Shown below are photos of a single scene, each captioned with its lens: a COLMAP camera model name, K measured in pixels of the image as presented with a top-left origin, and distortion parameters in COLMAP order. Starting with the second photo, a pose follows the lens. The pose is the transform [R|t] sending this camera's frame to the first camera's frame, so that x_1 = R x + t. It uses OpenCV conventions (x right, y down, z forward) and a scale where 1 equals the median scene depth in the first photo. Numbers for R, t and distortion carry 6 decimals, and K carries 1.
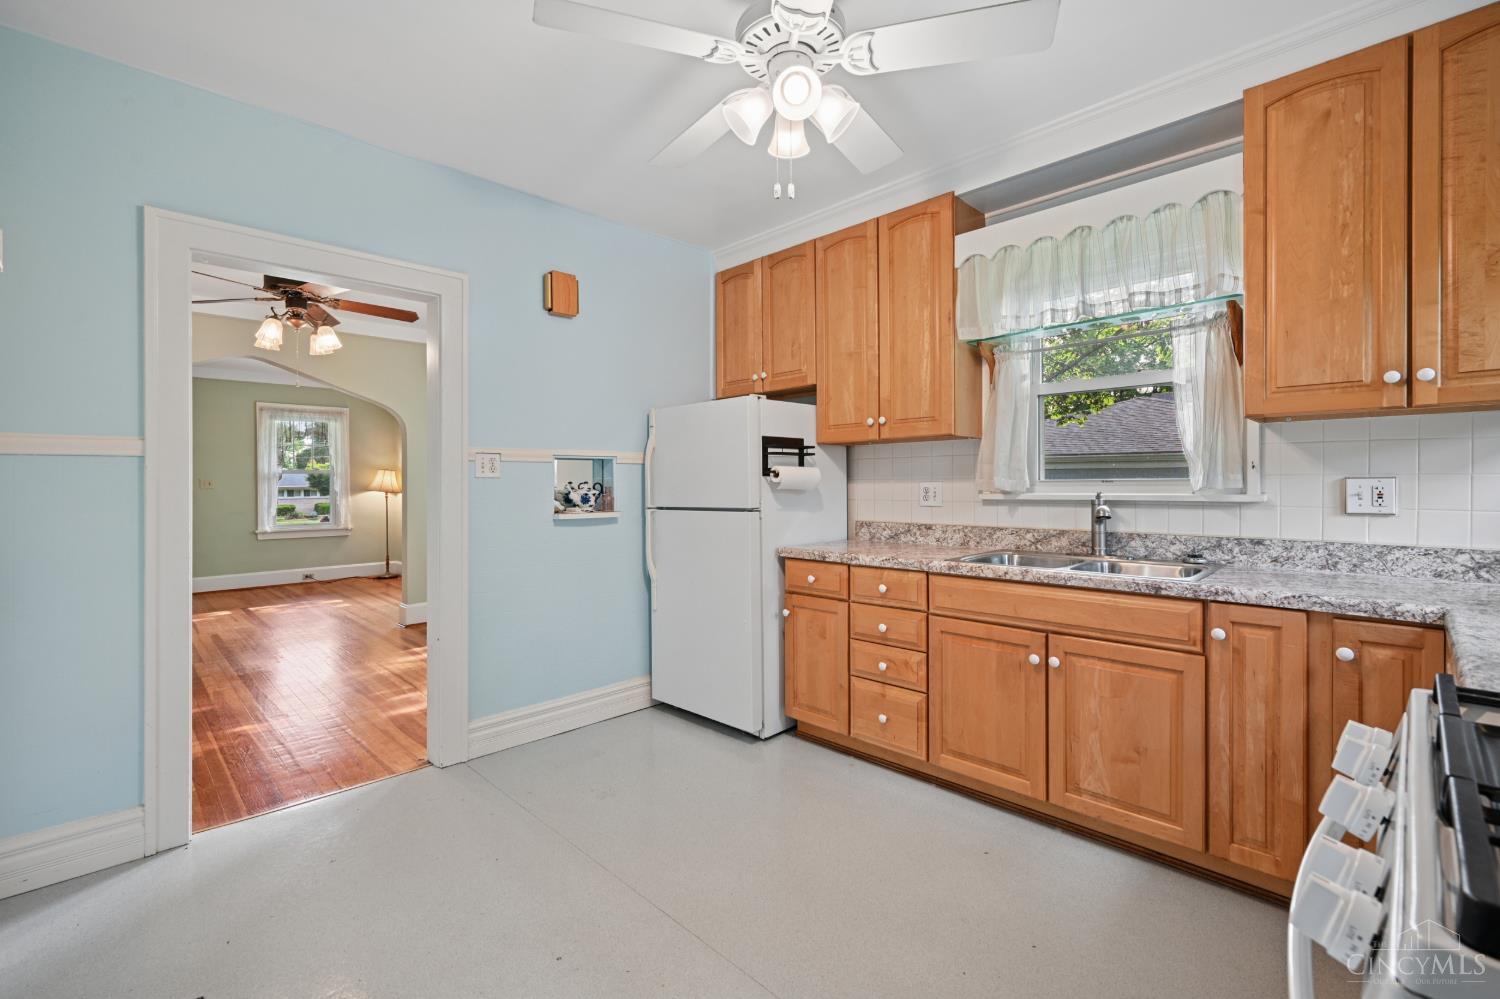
lens RADIAL K [[619.2, 0, 782.0], [0, 619.2, 487.5], [0, 0, 1]] dist [0.000376, 0.000329]
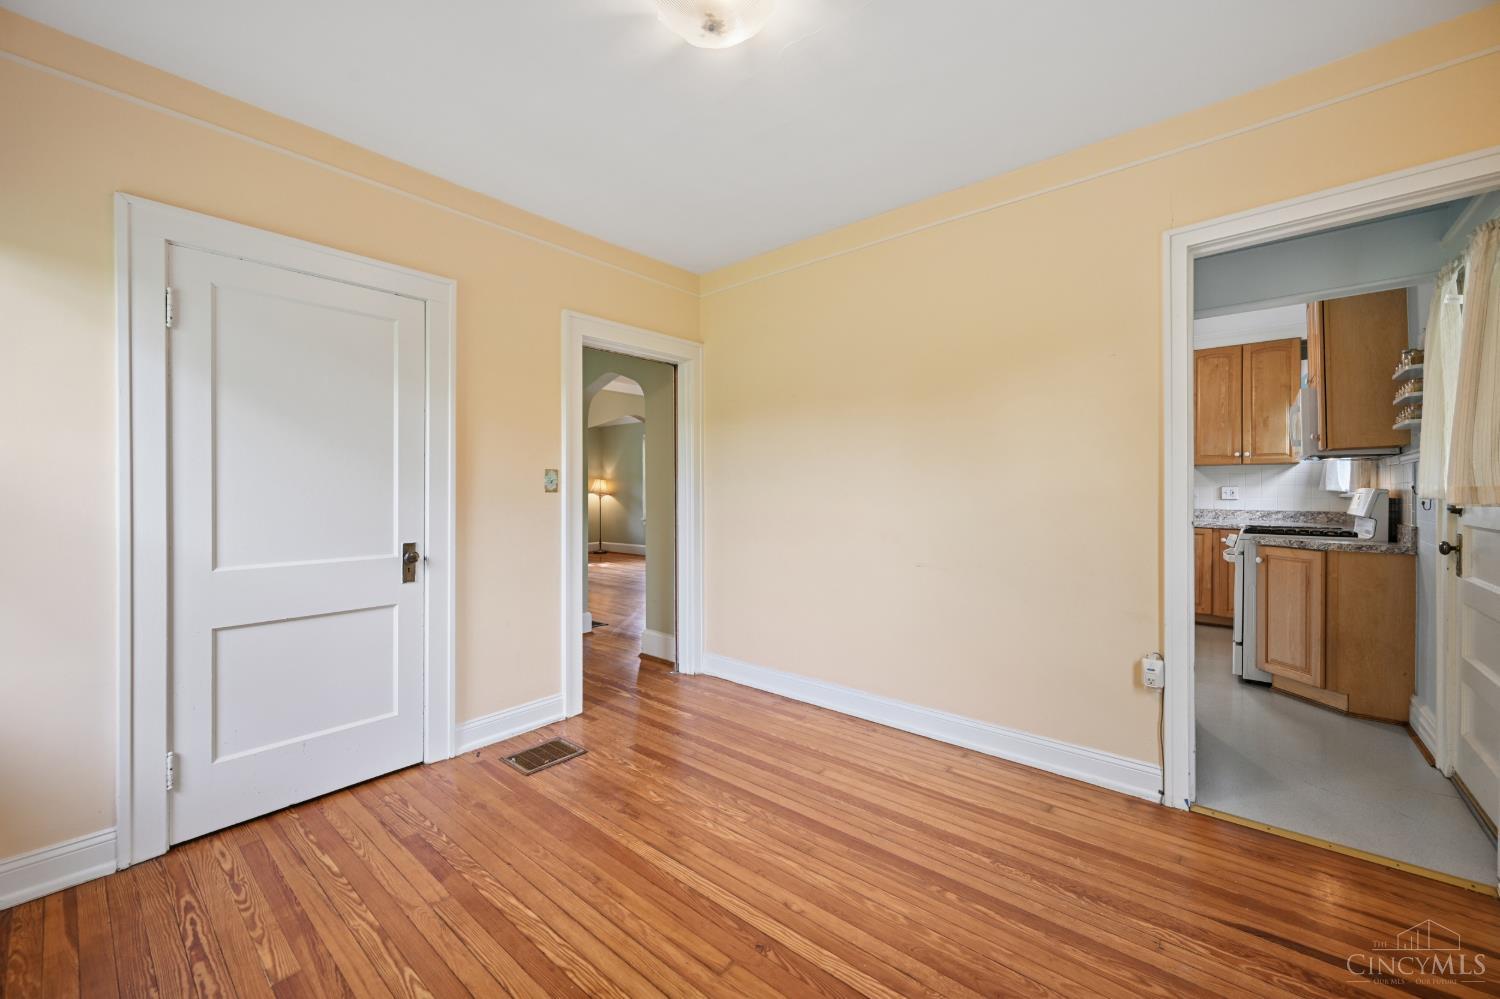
lens RADIAL K [[593.0, 0, 743.5], [0, 593.0, 494.8], [0, 0, 1]] dist [-0.000003, 0.000329]
pose [[0.996165, 0.003292, 0.087437, -1.553980], [-0.003186, 0.999994, -0.001349, 0.033323], [-0.087440, 0.001065, 0.996169, -1.560388]]
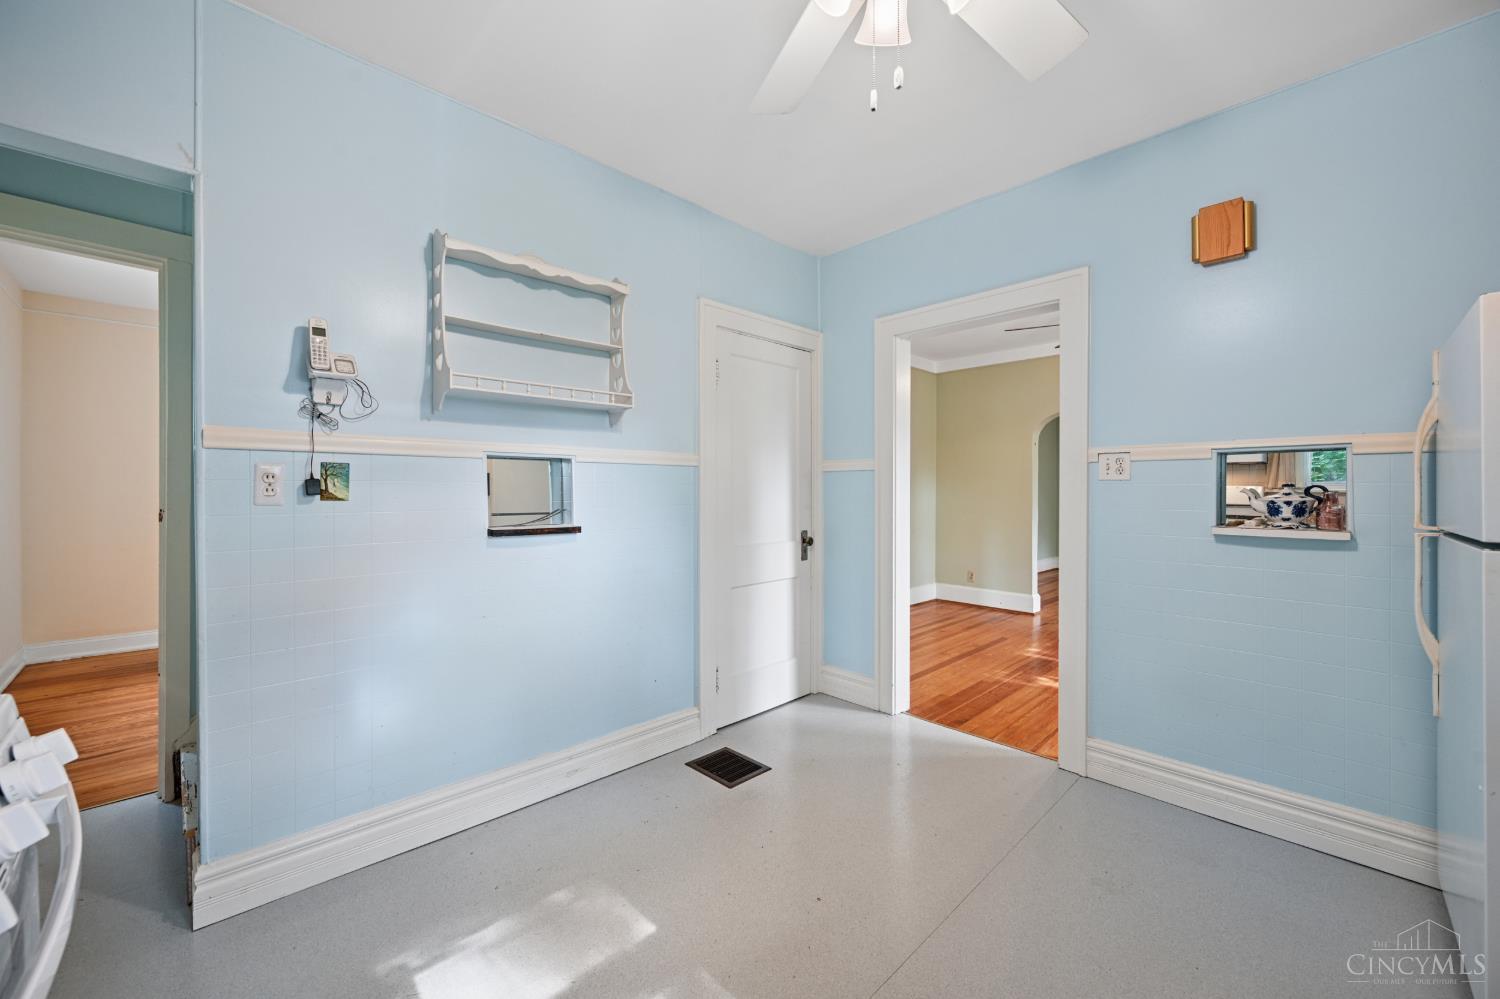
lens RADIAL K [[593.0, 0, 756.1], [0, 593.0, 488.9], [0, 0, 1]] dist [-0.000003, 0.000329]
pose [[-0.014328, 0.005598, -0.999882, 1.329068], [-0.003769, 0.999977, 0.005653, -0.020189], [0.999890, 0.003850, -0.014306, 1.621976]]
